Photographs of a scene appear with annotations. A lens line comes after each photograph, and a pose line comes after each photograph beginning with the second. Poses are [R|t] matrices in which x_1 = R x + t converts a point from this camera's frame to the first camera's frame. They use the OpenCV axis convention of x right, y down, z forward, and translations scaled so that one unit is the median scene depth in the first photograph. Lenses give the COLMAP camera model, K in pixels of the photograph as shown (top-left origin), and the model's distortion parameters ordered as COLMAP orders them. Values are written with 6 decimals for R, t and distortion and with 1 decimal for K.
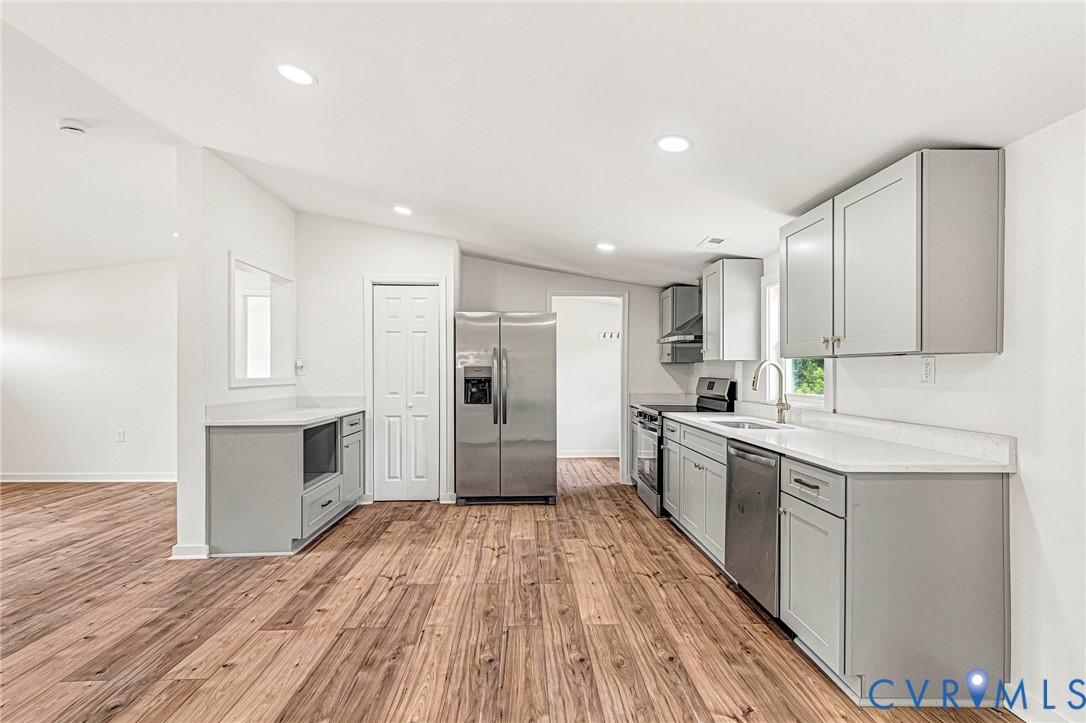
lens RADIAL K [[527.7, 0, 538.4], [0, 527.7, 373.5], [0, 0, 1]] dist [0.010577, -0.001082]
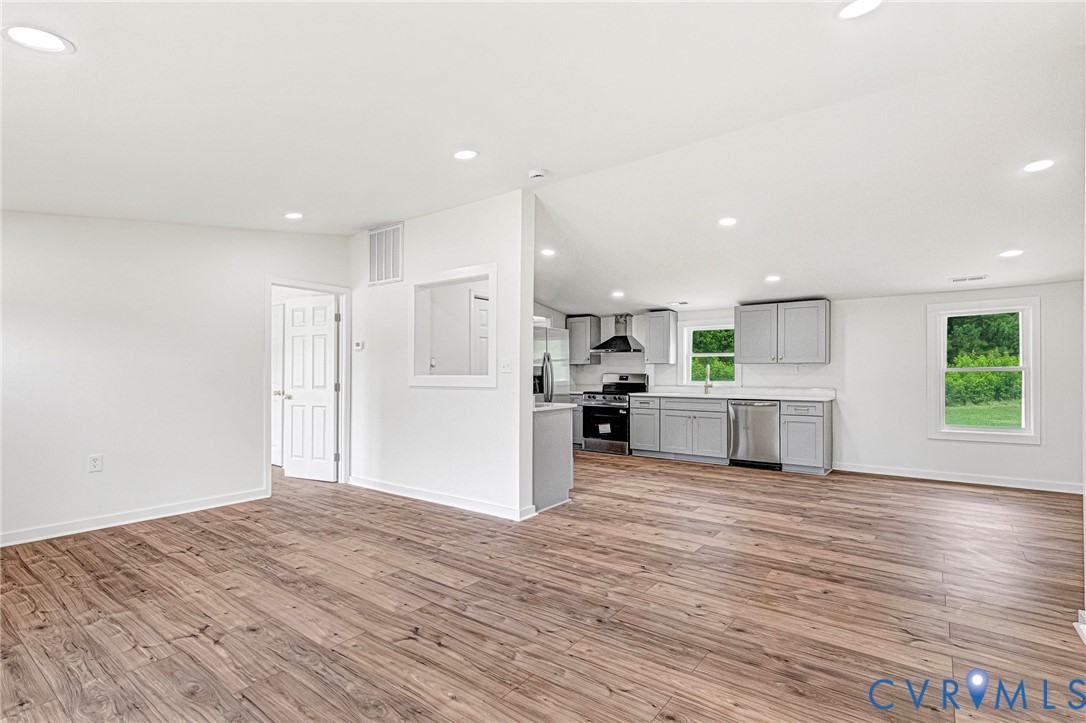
lens RADIAL K [[540.6, 0, 530.7], [0, 540.6, 367.0], [0, 0, 1]] dist [0.013743, -0.000711]
pose [[0.626637, 0.005753, 0.779290, -1.784110], [0.004290, 0.999932, -0.010832, 0.006732], [-0.779299, 0.010131, 0.626570, 0.203913]]
